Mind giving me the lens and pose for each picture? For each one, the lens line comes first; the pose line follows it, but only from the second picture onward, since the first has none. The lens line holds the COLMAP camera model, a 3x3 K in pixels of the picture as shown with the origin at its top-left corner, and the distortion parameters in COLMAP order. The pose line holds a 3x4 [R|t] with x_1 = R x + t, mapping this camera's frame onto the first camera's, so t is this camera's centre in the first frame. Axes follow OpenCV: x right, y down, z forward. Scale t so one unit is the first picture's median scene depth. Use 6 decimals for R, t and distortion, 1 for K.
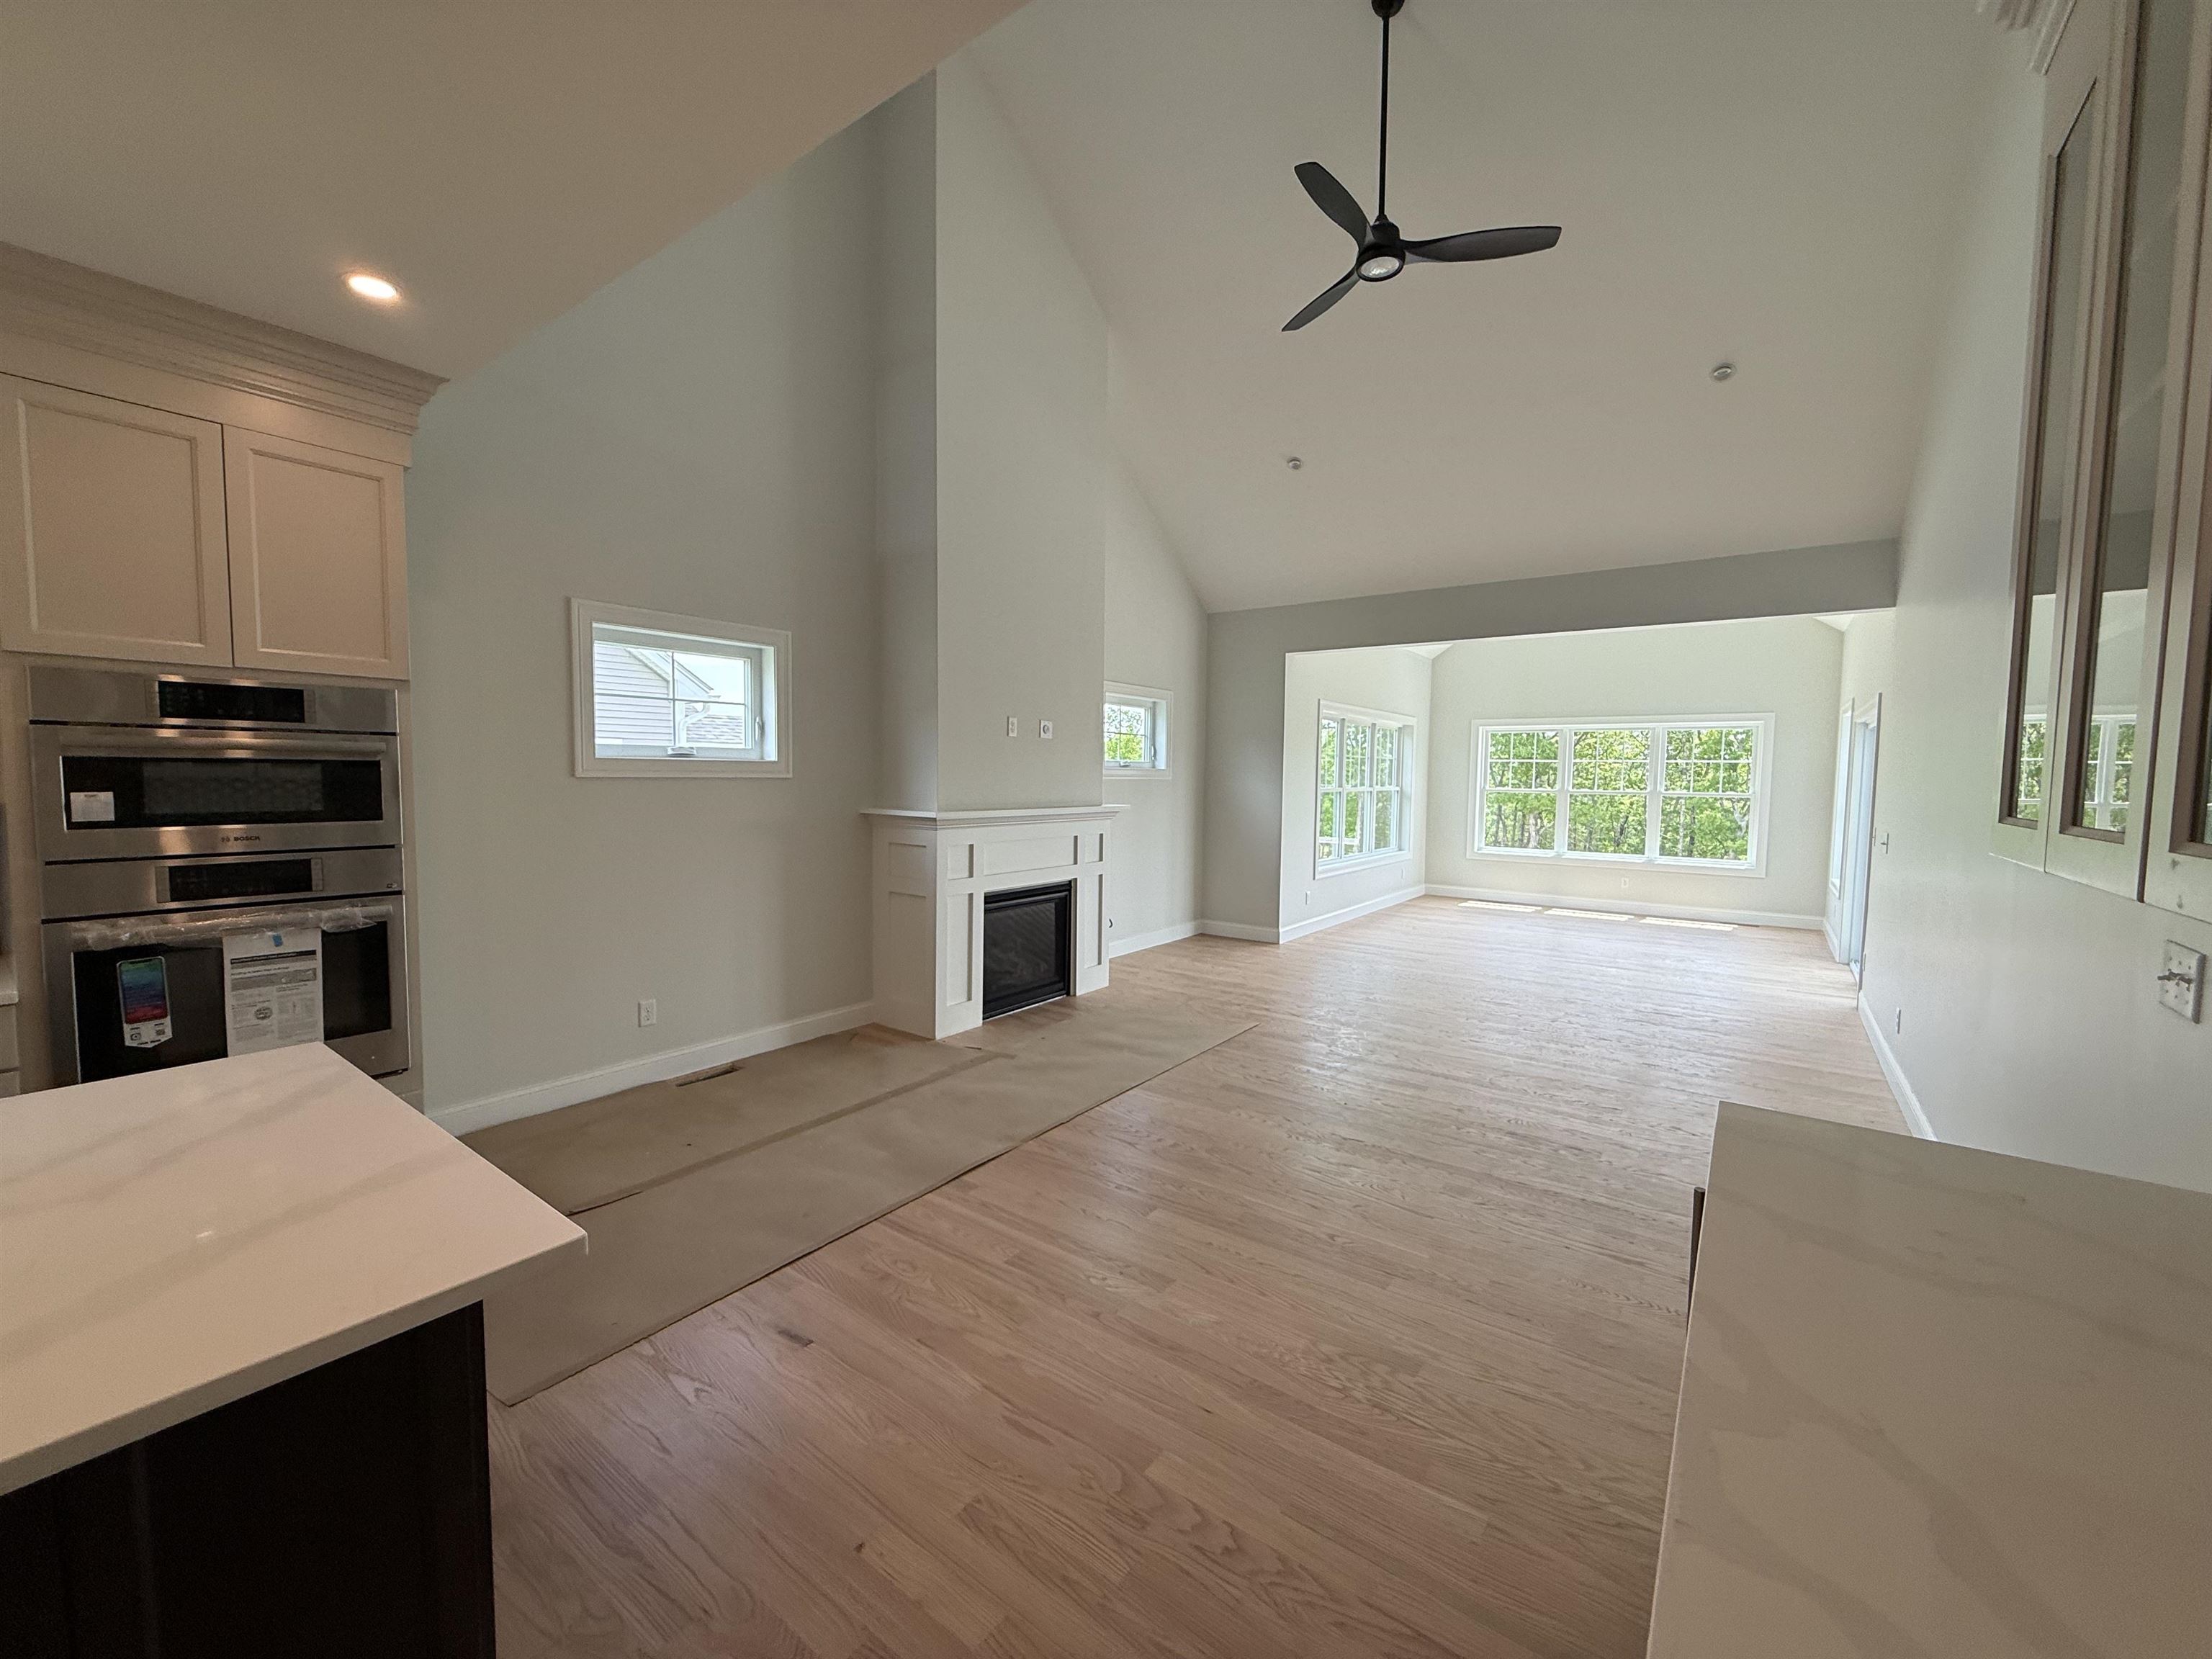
lens RADIAL K [[883.3, 0, 1101.3], [0, 883.3, 824.0], [0, 0, 1]] dist [0.003635, 0.000458]
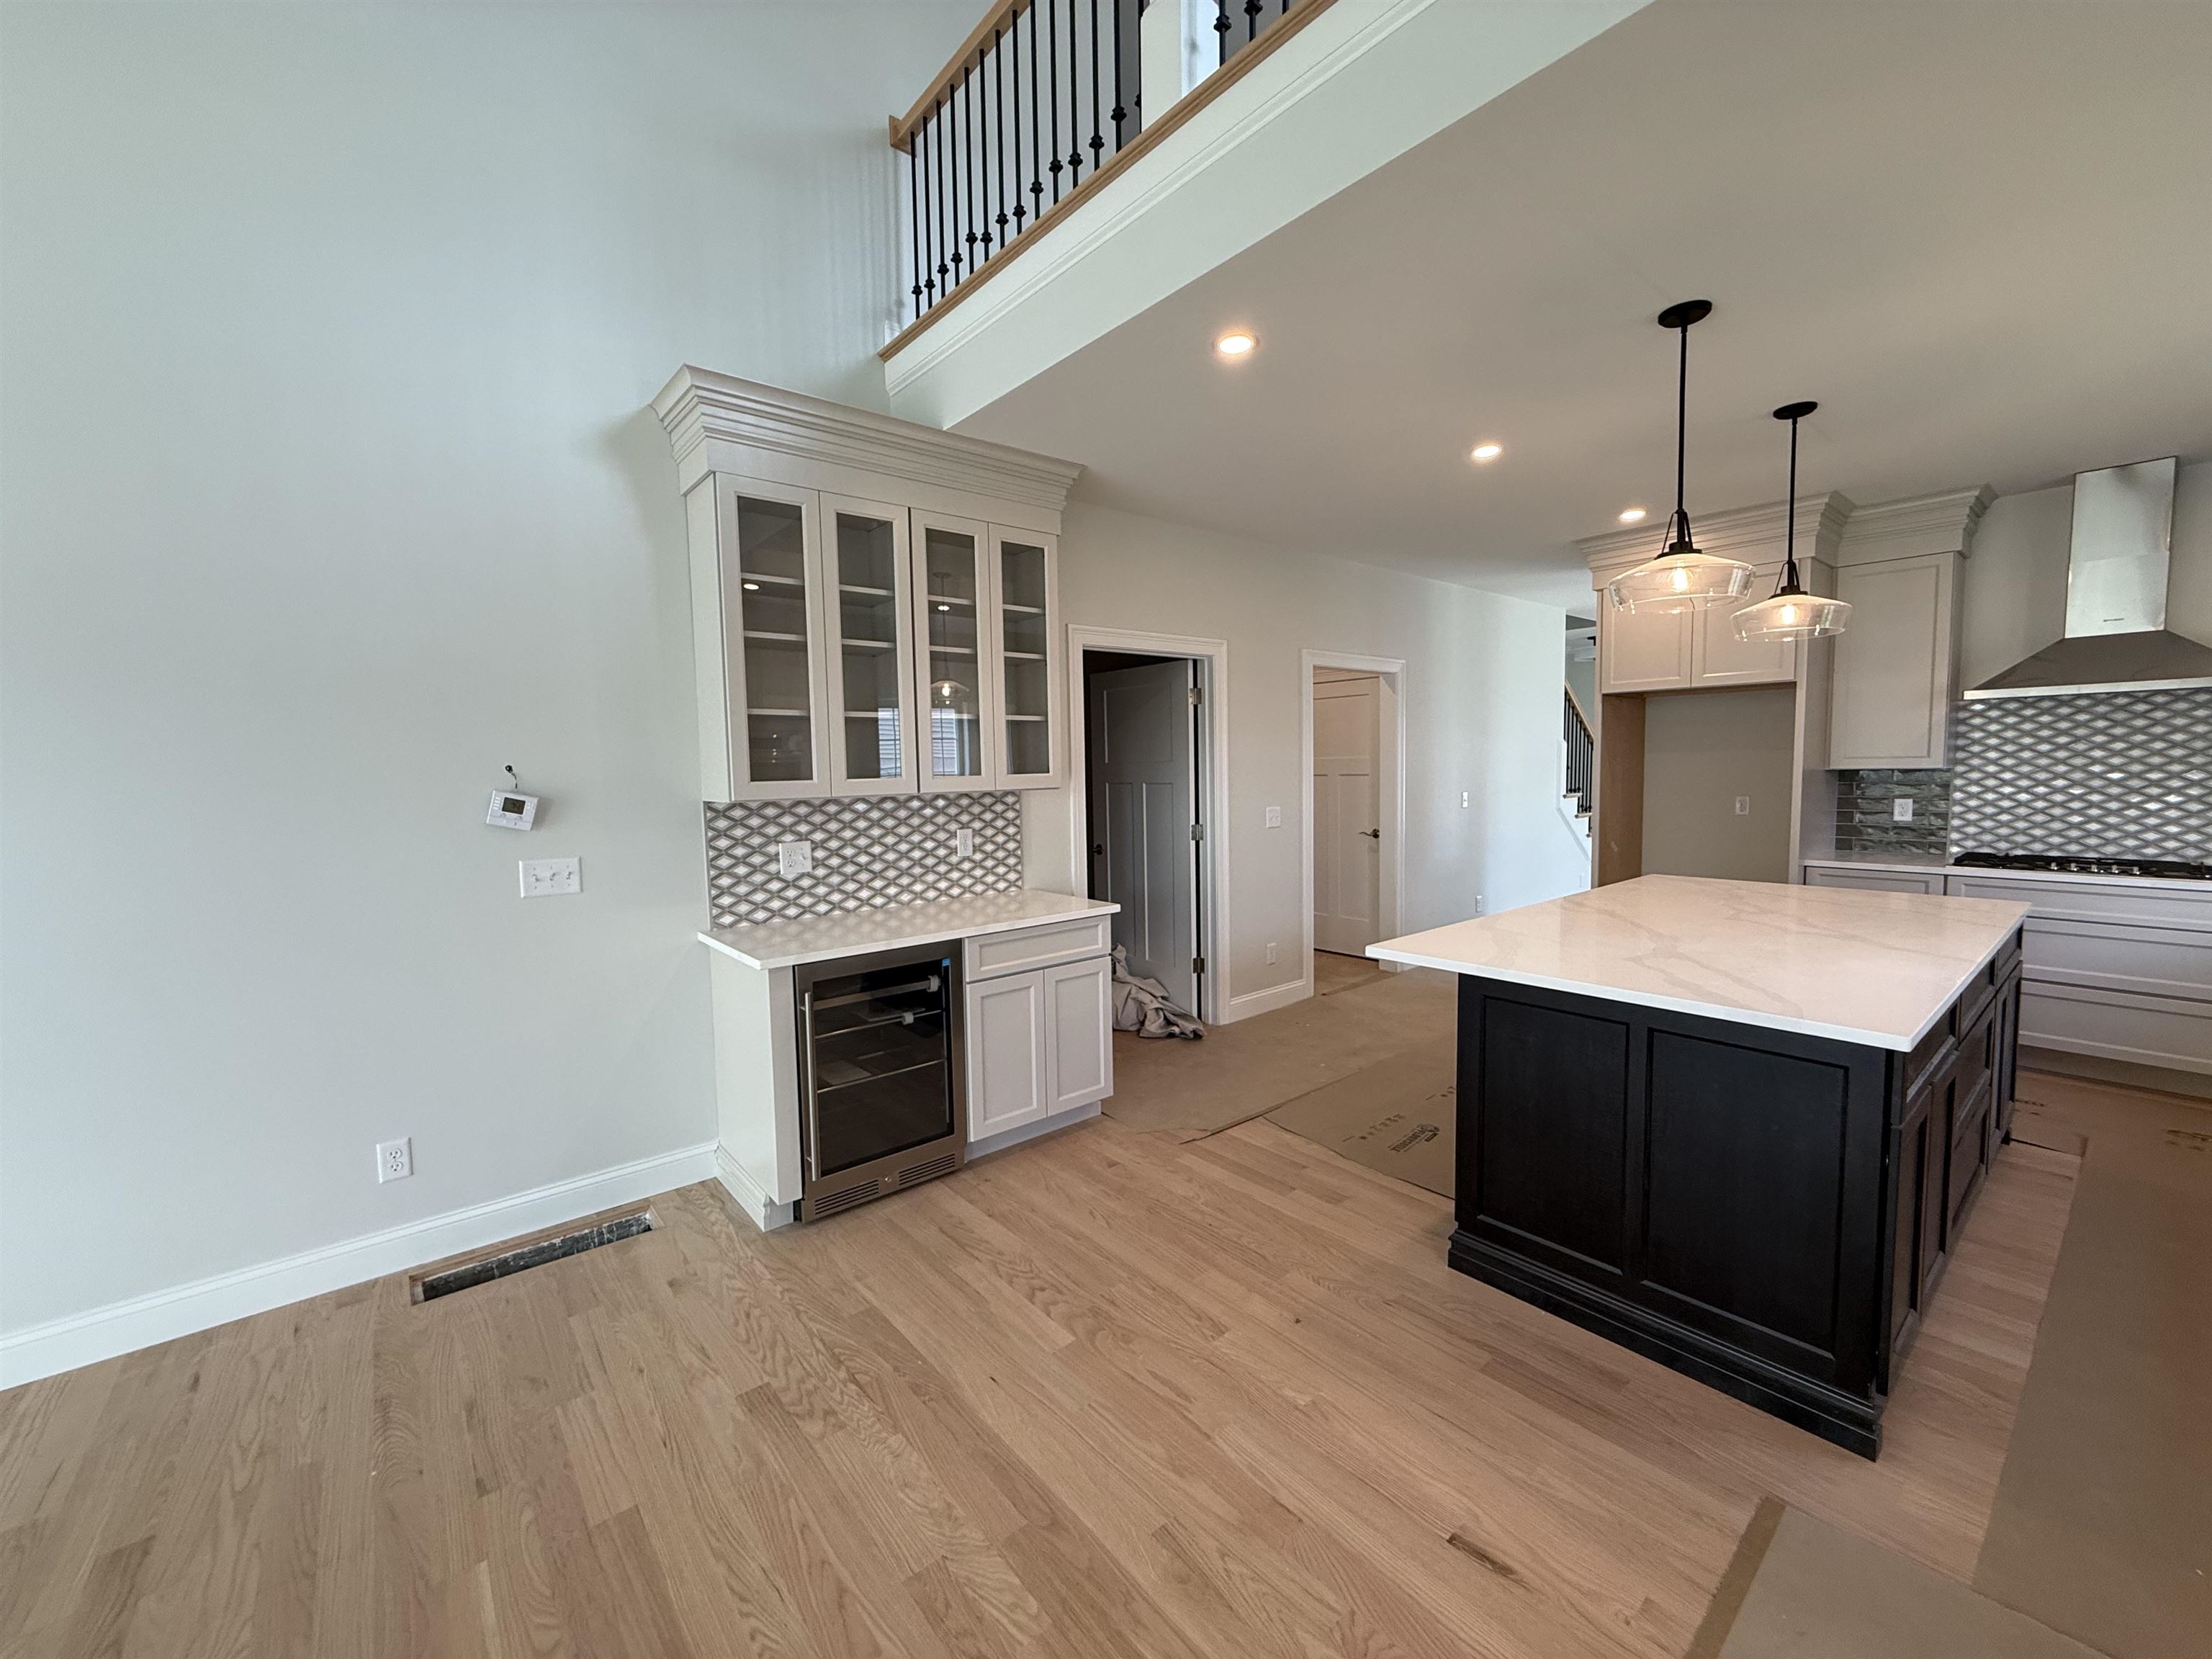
lens RADIAL K [[883.3, 0, 1098.1], [0, 883.3, 833.7], [0, 0, 1]] dist [0.003635, 0.000458]
pose [[-0.970340, -0.003723, 0.241716, -0.232746], [0.028655, 0.991061, 0.130297, -0.092891], [-0.240040, 0.133359, -0.961559, 1.778795]]
